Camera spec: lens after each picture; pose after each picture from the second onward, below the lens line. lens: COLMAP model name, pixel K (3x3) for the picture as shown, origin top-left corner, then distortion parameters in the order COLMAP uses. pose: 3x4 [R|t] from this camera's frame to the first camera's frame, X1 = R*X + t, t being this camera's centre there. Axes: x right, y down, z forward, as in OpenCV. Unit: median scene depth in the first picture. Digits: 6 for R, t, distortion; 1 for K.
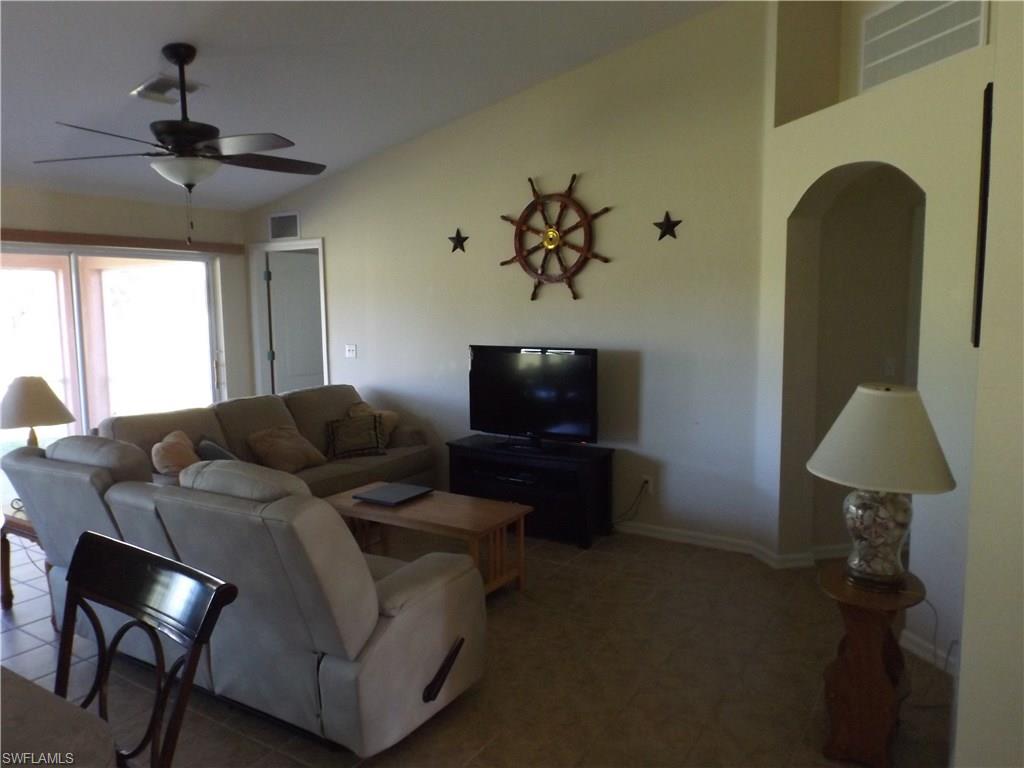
lens RADIAL K [[733.0, 0, 505.1], [0, 733.0, 392.4], [0, 0, 1]] dist [0.006772, -0.028019]
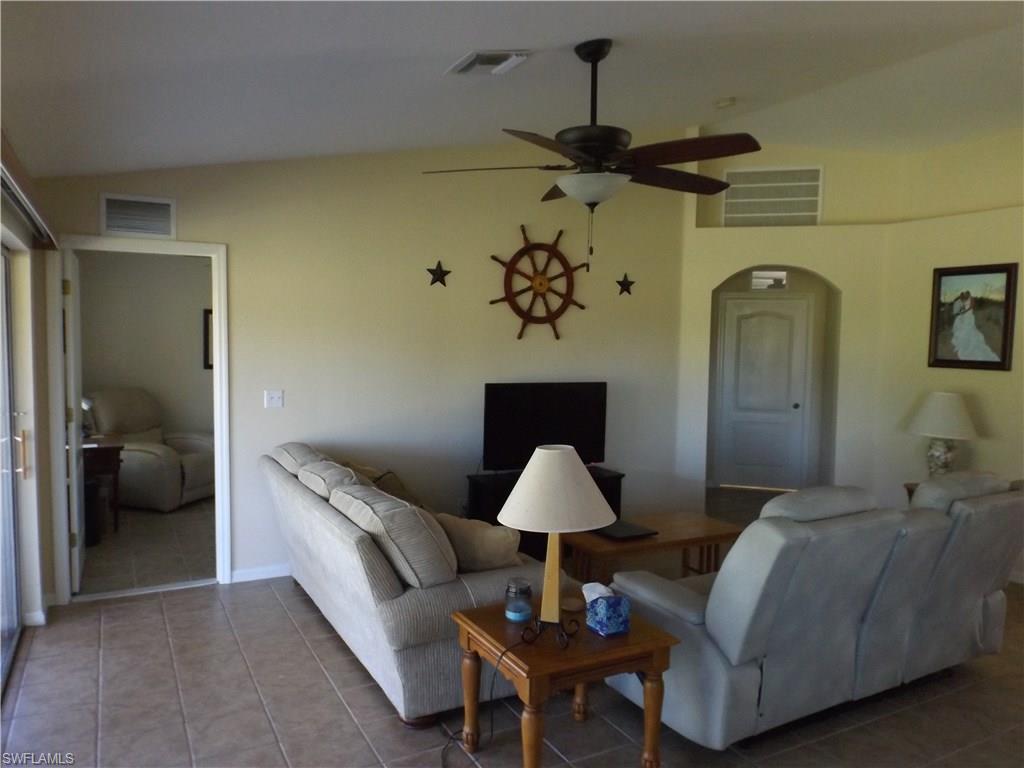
lens RADIAL K [[733.0, 0, 504.5], [0, 733.0, 382.2], [0, 0, 1]] dist [0.006772, -0.028019]
pose [[0.484073, -0.036040, 0.874285, -0.930073], [0.083349, 0.996508, -0.005070, -0.061538], [-0.871049, 0.075325, 0.485386, 0.525015]]
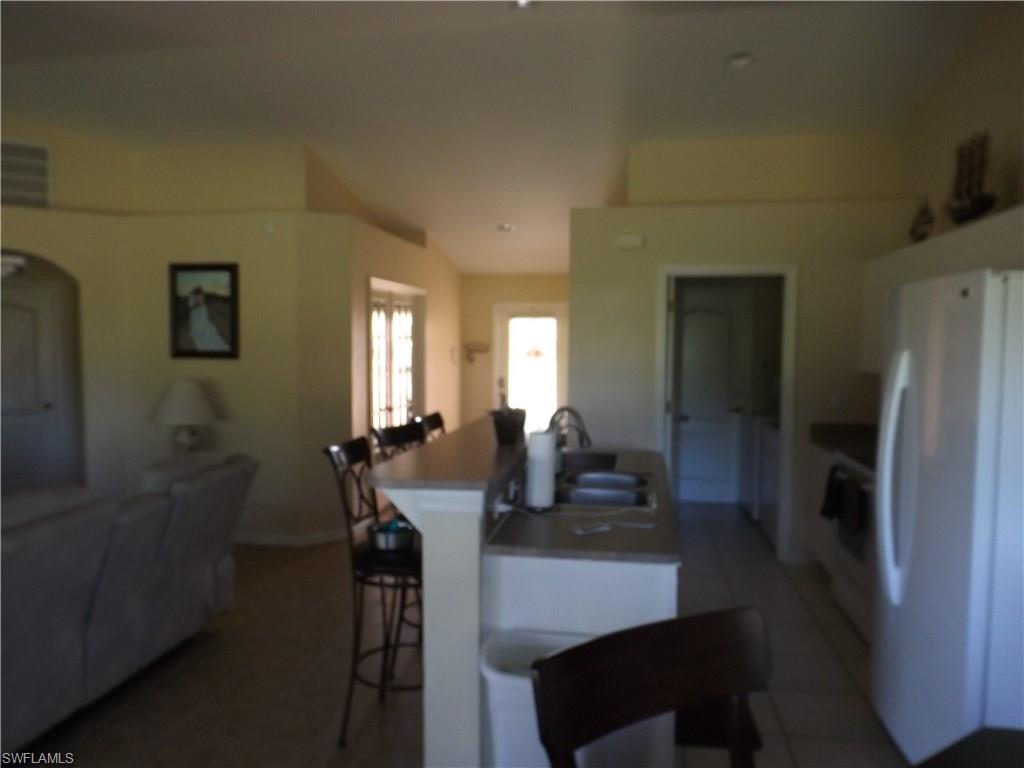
lens RADIAL K [[733.0, 0, 514.7], [0, 733.0, 387.5], [0, 0, 1]] dist [0.006772, -0.028019]
pose [[-0.383152, -0.051144, 0.922268, -0.928355], [0.107633, 0.989192, 0.099571, -0.052166], [-0.917393, 0.137417, -0.373506, 0.470225]]
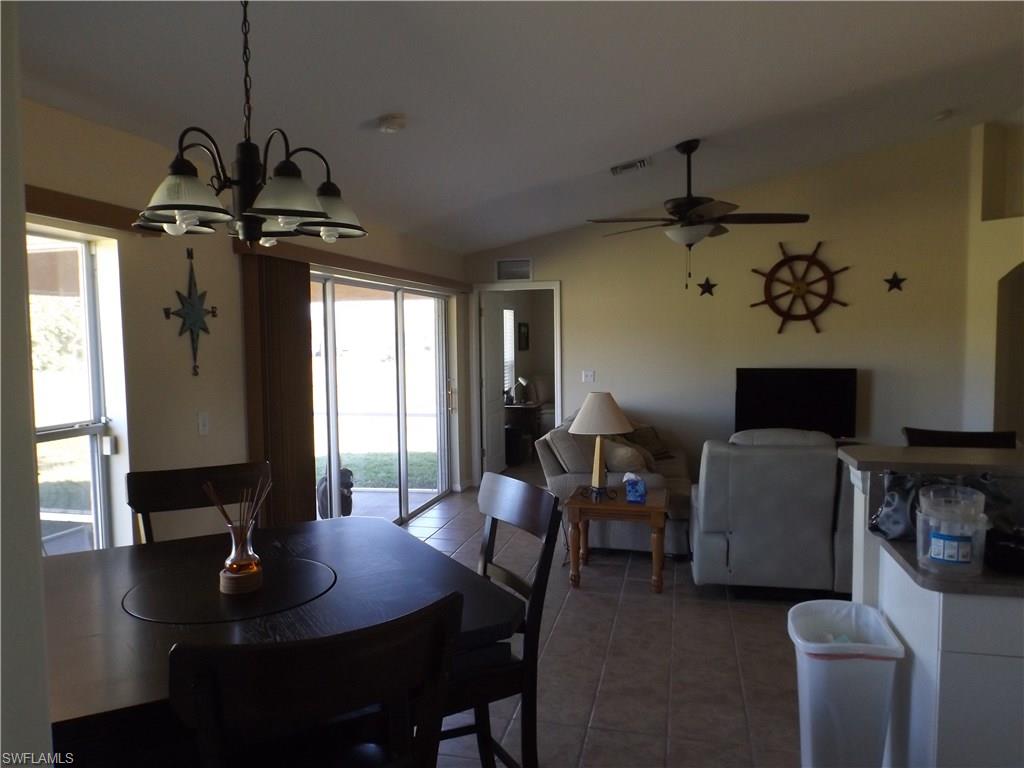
lens RADIAL K [[733.0, 0, 508.8], [0, 733.0, 386.8], [0, 0, 1]] dist [0.006772, -0.028019]
pose [[0.944065, -0.022181, 0.329014, -0.886450], [0.040653, 0.997953, -0.049370, 0.016256], [-0.327245, 0.059984, 0.943034, -0.083571]]
